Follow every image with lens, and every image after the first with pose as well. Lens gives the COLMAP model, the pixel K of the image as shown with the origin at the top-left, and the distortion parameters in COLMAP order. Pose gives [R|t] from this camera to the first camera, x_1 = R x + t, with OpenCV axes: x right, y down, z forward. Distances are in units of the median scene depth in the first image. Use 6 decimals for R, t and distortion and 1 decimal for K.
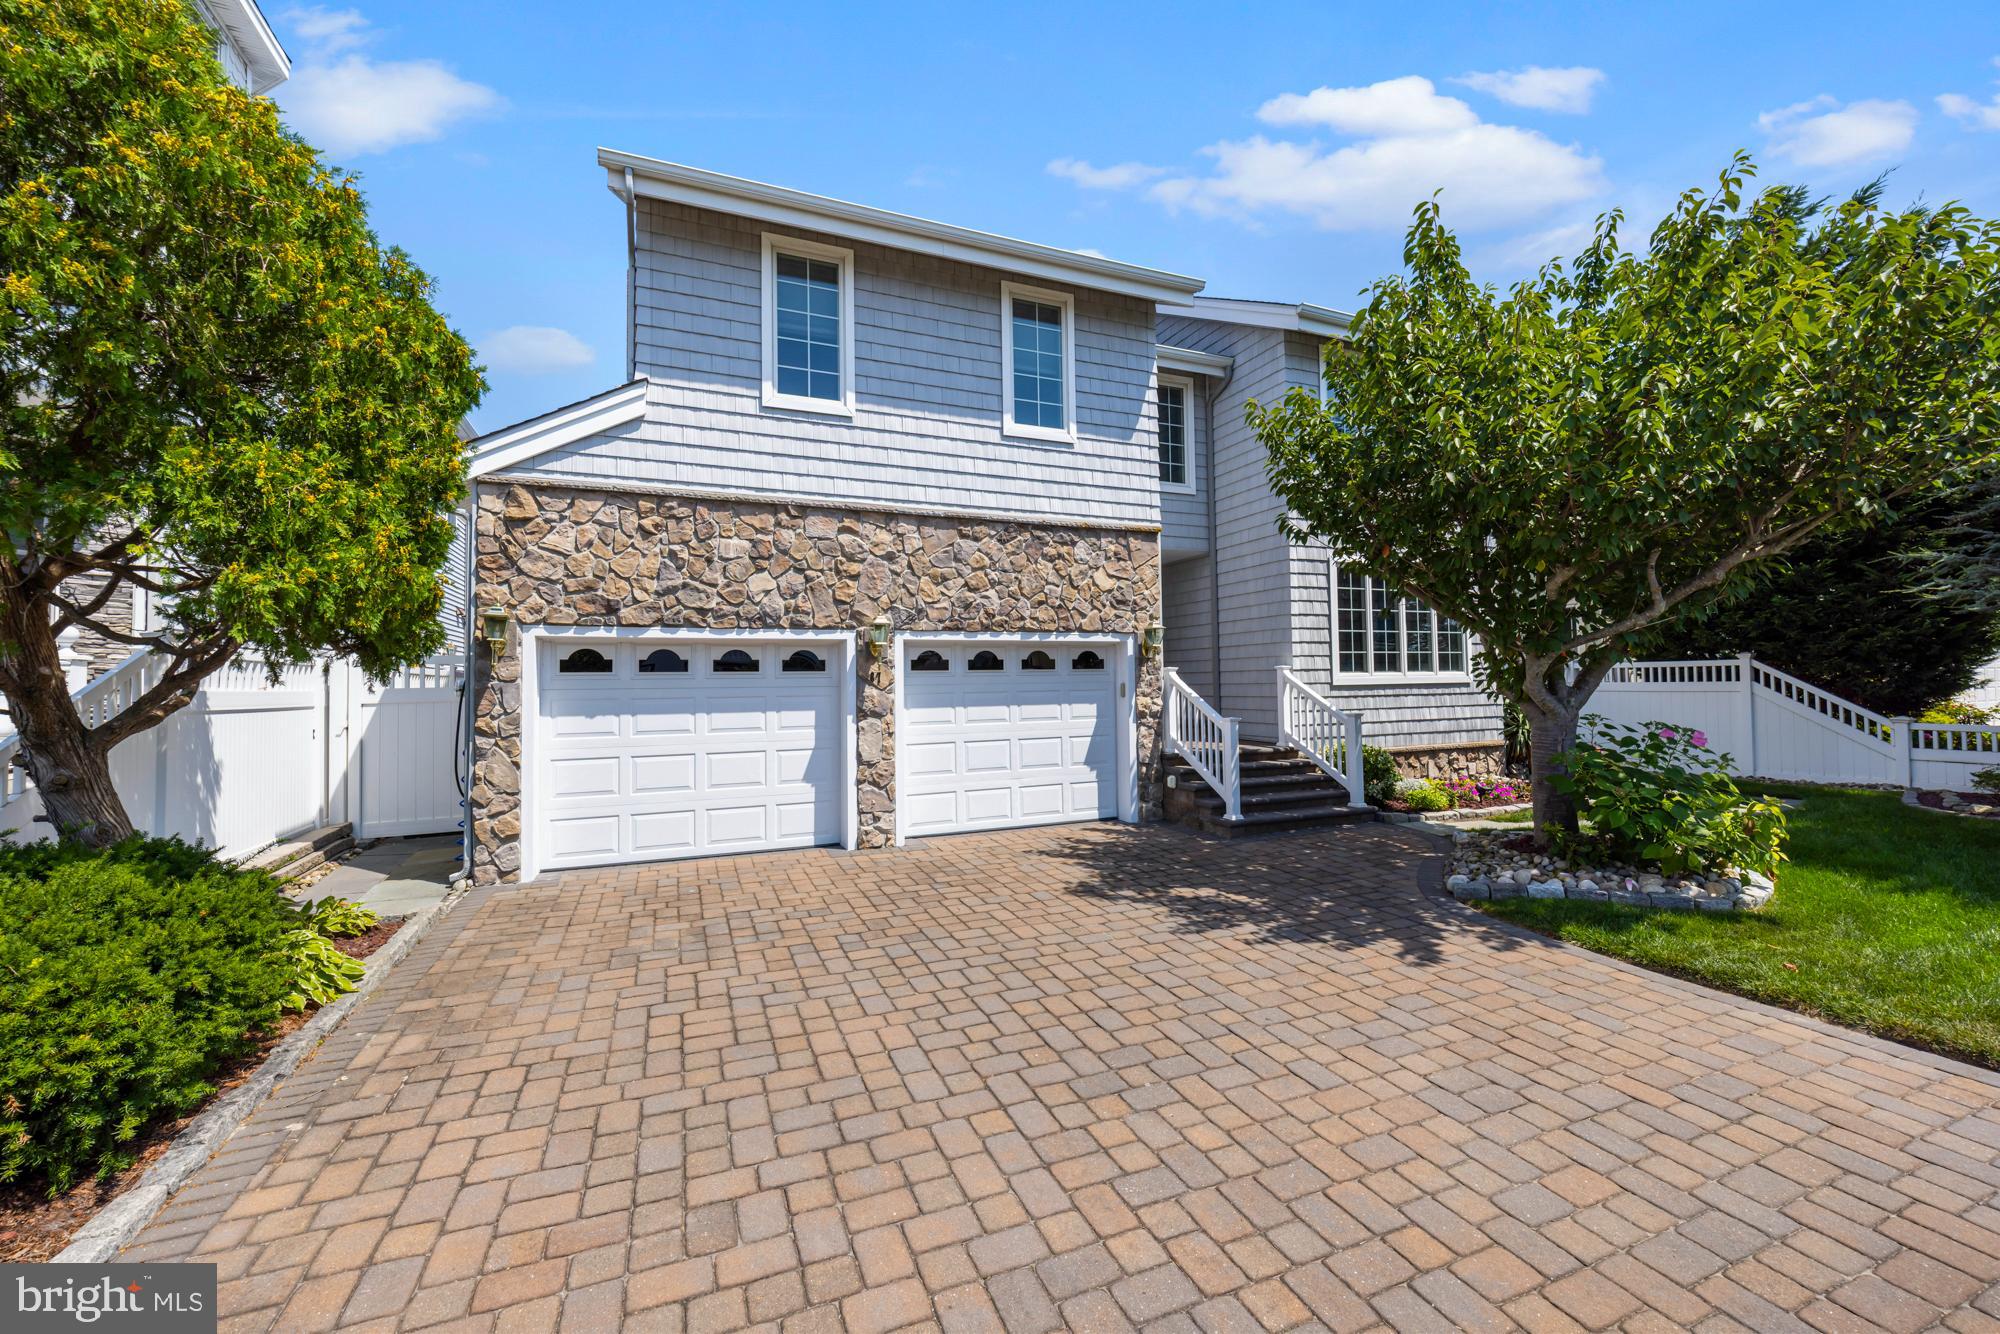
lens RADIAL K [[772.0, 0, 989.8], [0, 772.0, 666.1], [0, 0, 1]] dist [0.005748, -0.005233]
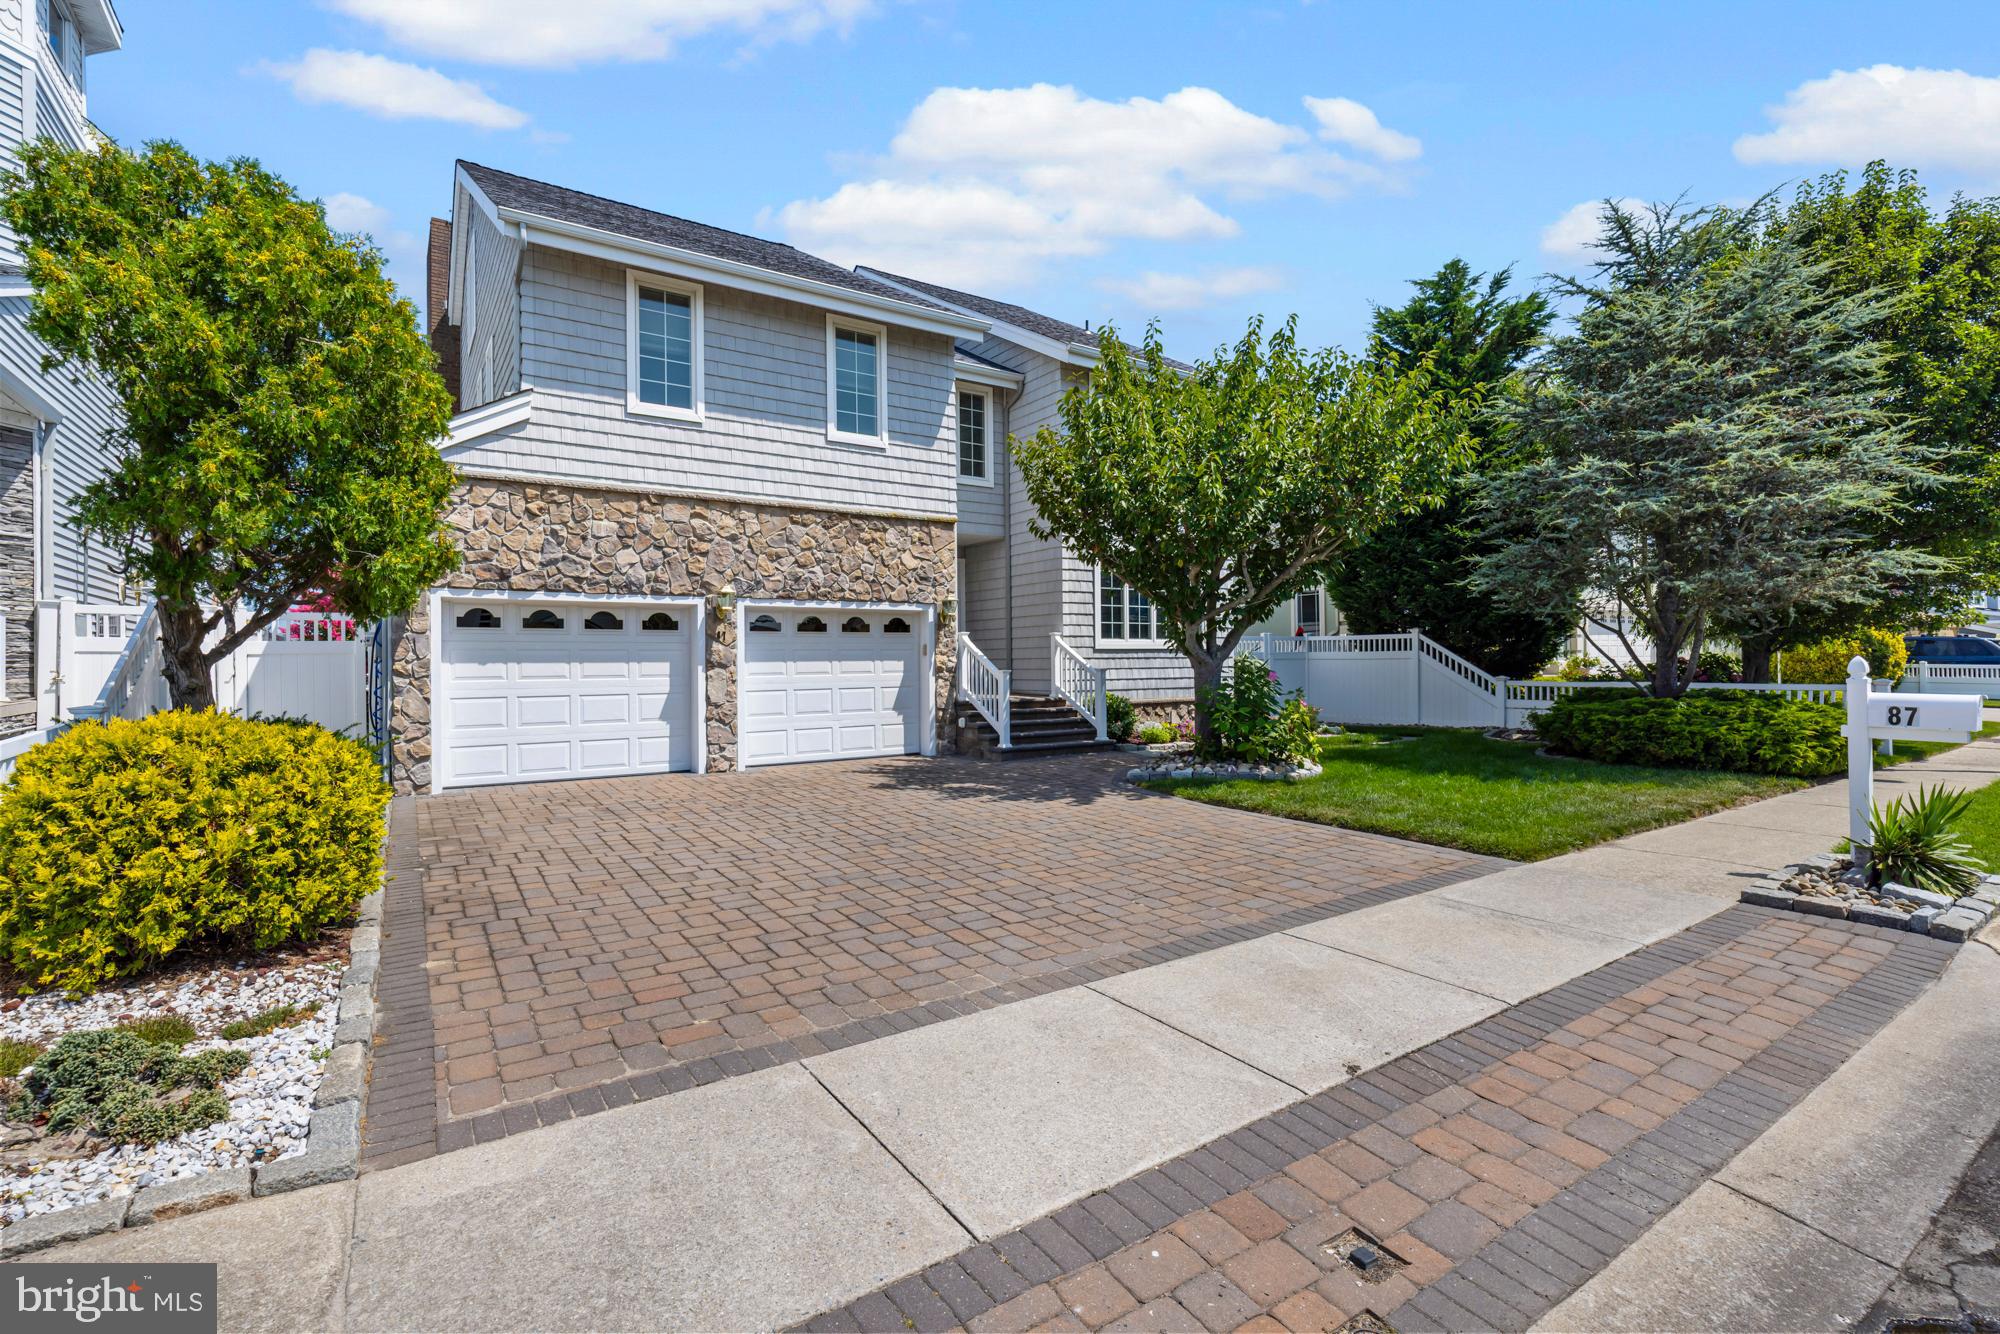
lens RADIAL K [[947.8, 0, 1000.0], [0, 947.8, 667.0], [0, 0, 1]] dist [0.000305, -0.000089]
pose [[0.981007, 0.004966, 0.193910, -0.003992], [-0.008953, 0.999766, 0.019687, 0.030174], [-0.193767, -0.021050, 0.980822, -0.562216]]
